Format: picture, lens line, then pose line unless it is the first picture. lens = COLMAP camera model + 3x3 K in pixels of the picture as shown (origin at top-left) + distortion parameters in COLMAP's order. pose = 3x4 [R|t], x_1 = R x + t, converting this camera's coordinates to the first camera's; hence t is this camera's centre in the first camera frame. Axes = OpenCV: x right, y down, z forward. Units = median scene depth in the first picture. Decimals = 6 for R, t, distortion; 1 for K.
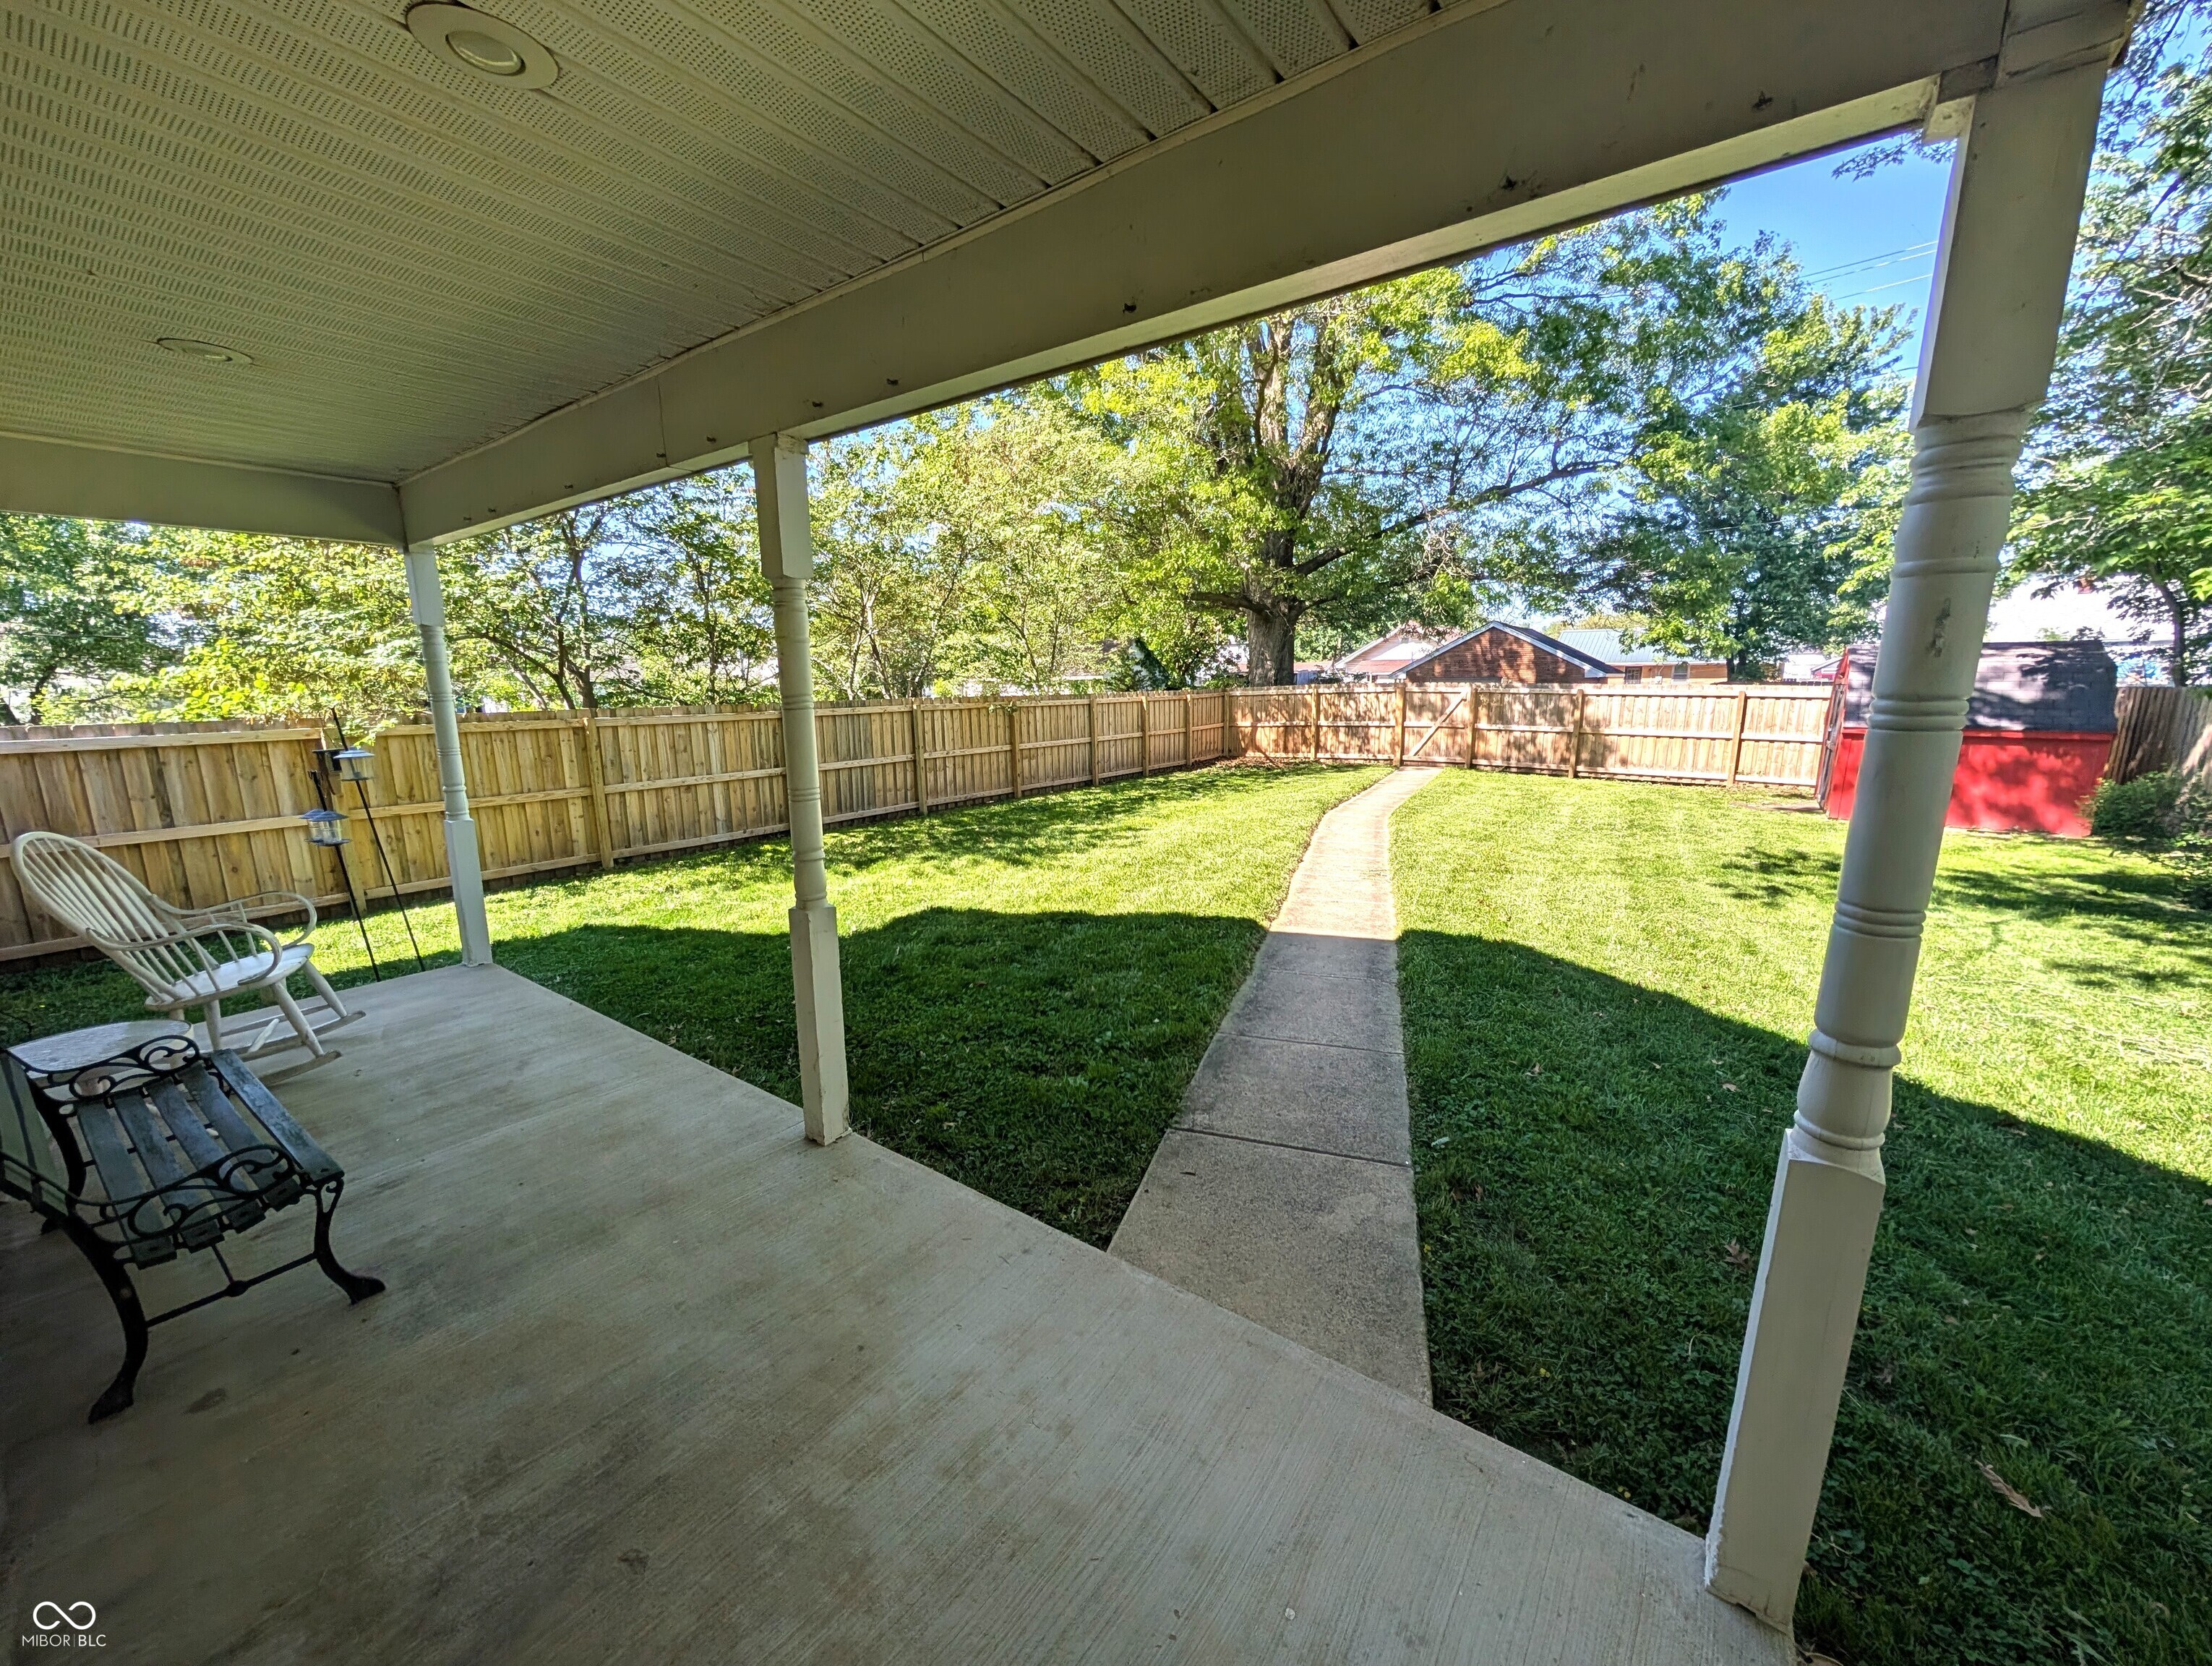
lens RADIAL K [[847.7, 0, 1114.7], [0, 847.7, 834.5], [0, 0, 1]] dist [-0.000356, 0.000497]
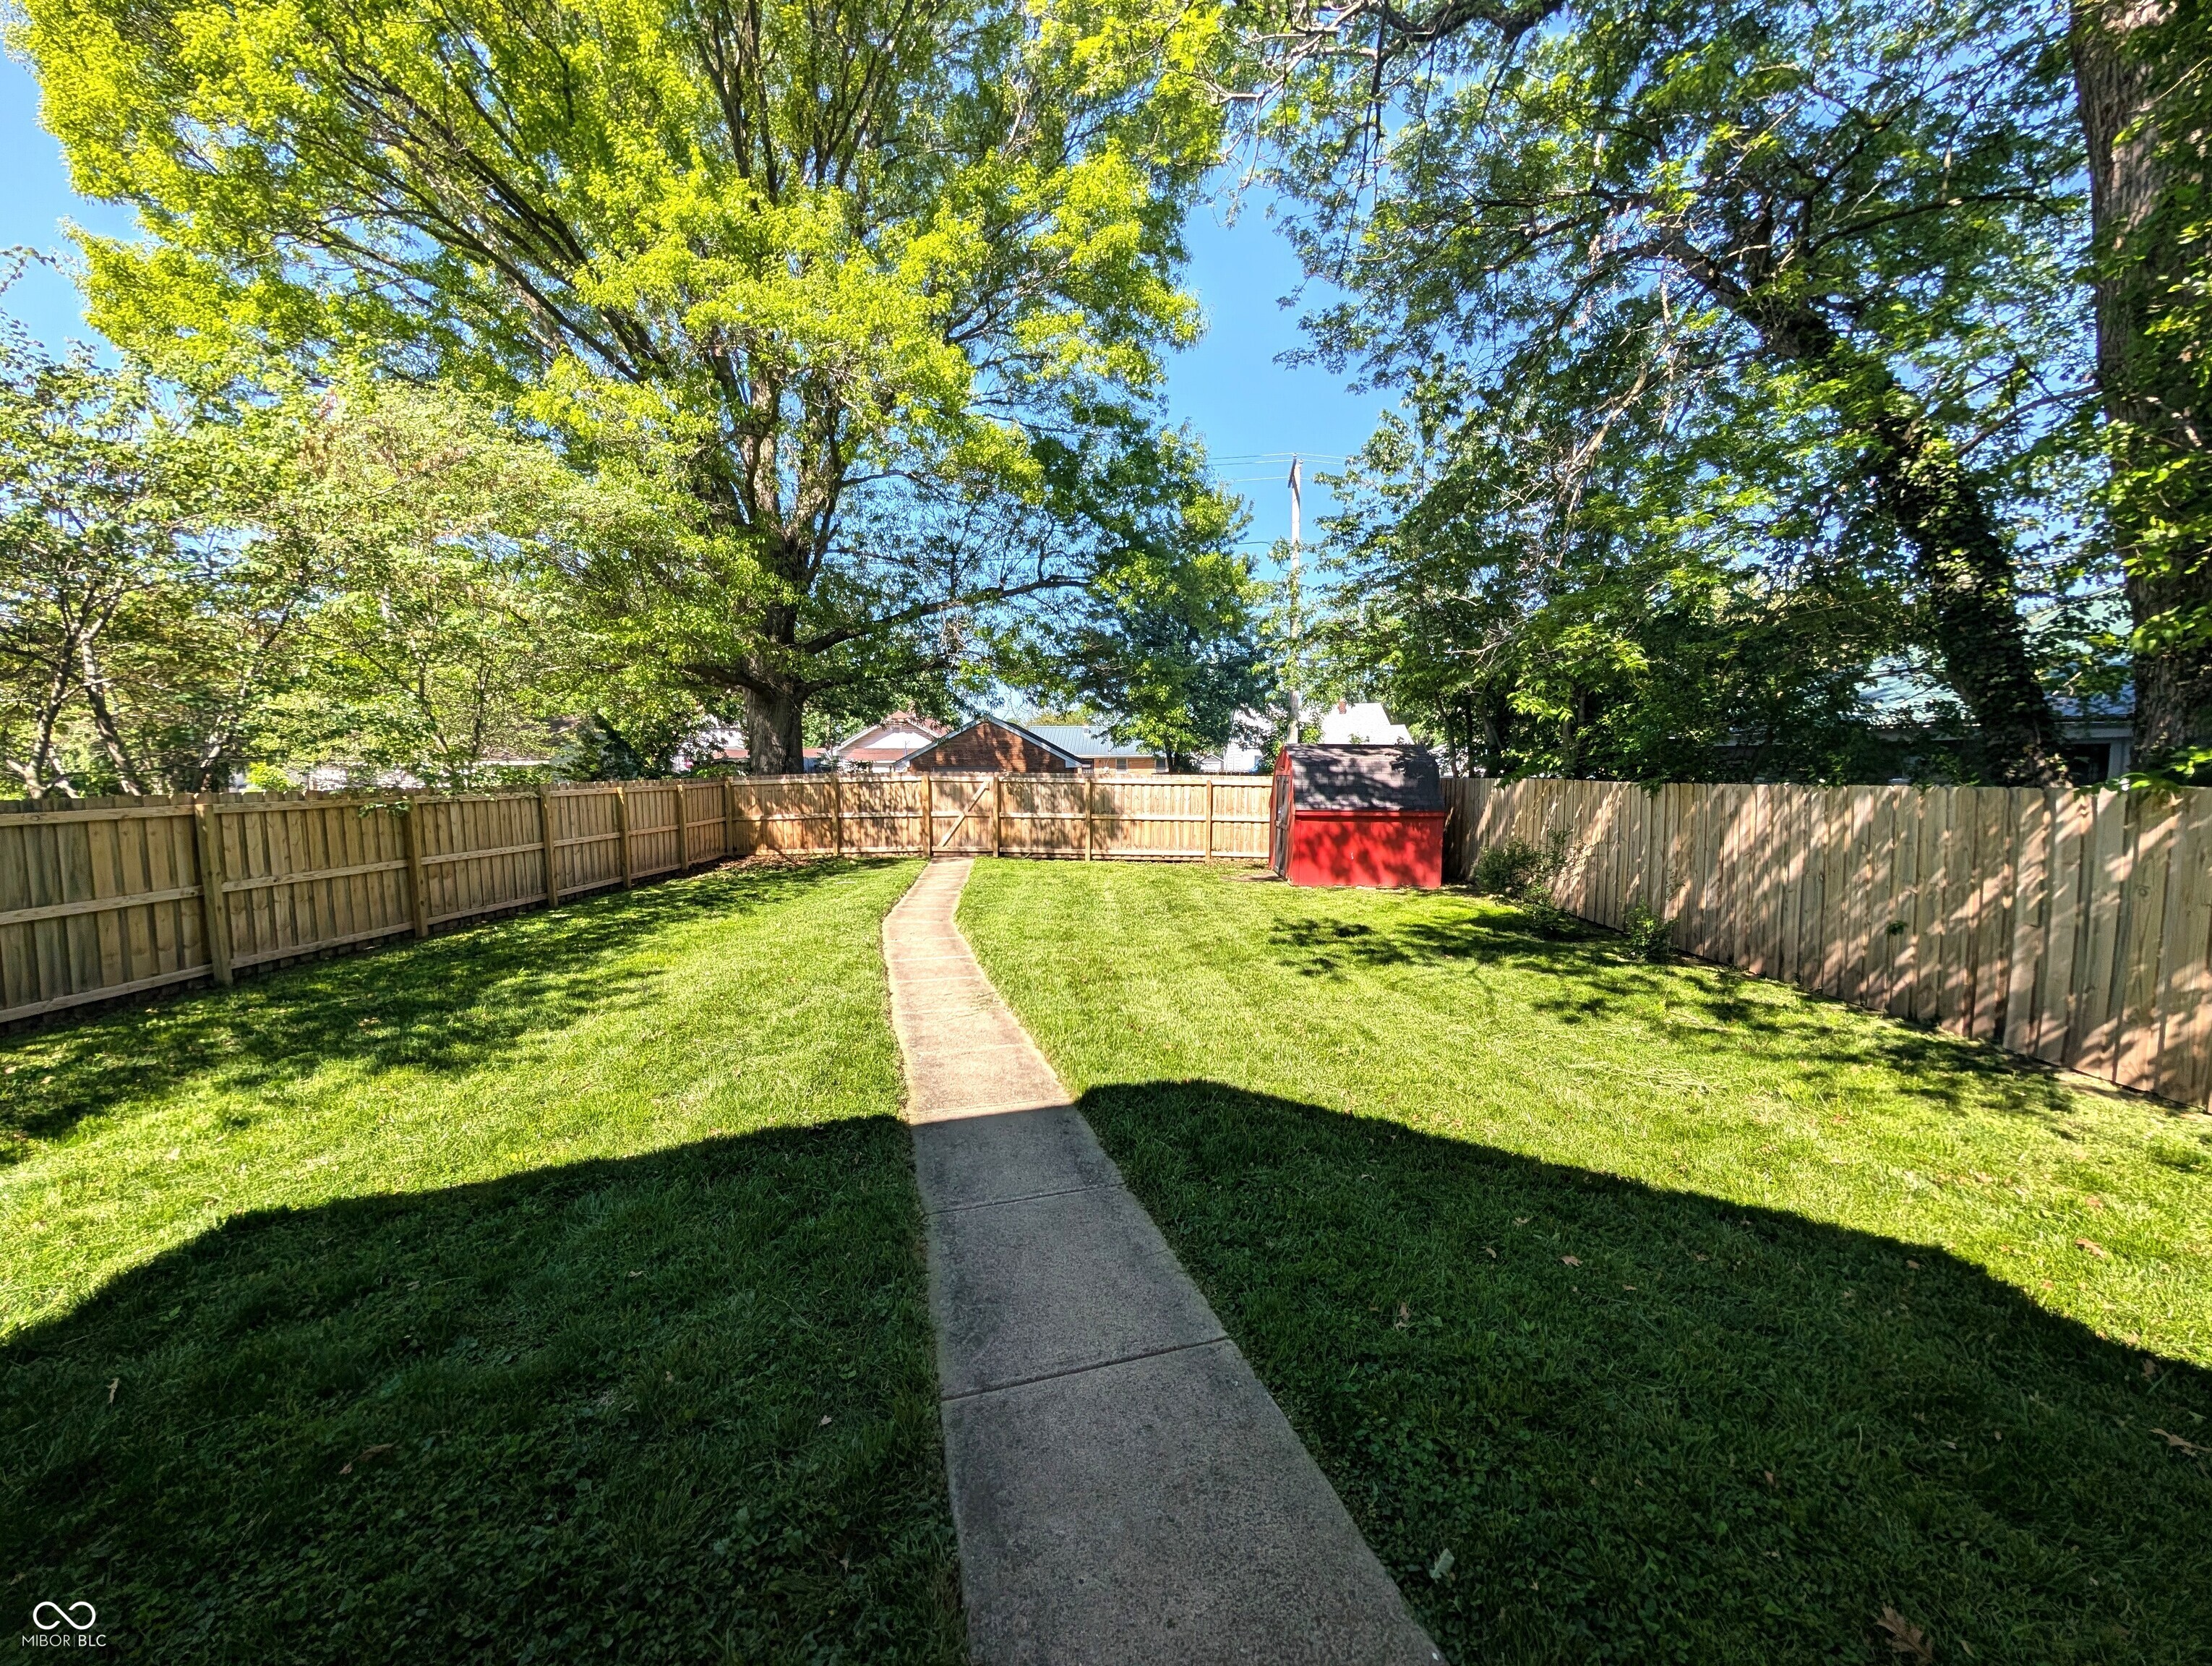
lens RADIAL K [[847.7, 0, 1114.7], [0, 847.7, 834.5], [0, 0, 1]] dist [-0.000356, 0.000497]
pose [[0.834906, -0.035951, 0.549218, -0.017505], [0.091359, 0.993074, -0.073877, -0.019273], [-0.542758, 0.111857, 0.832407, 0.101522]]
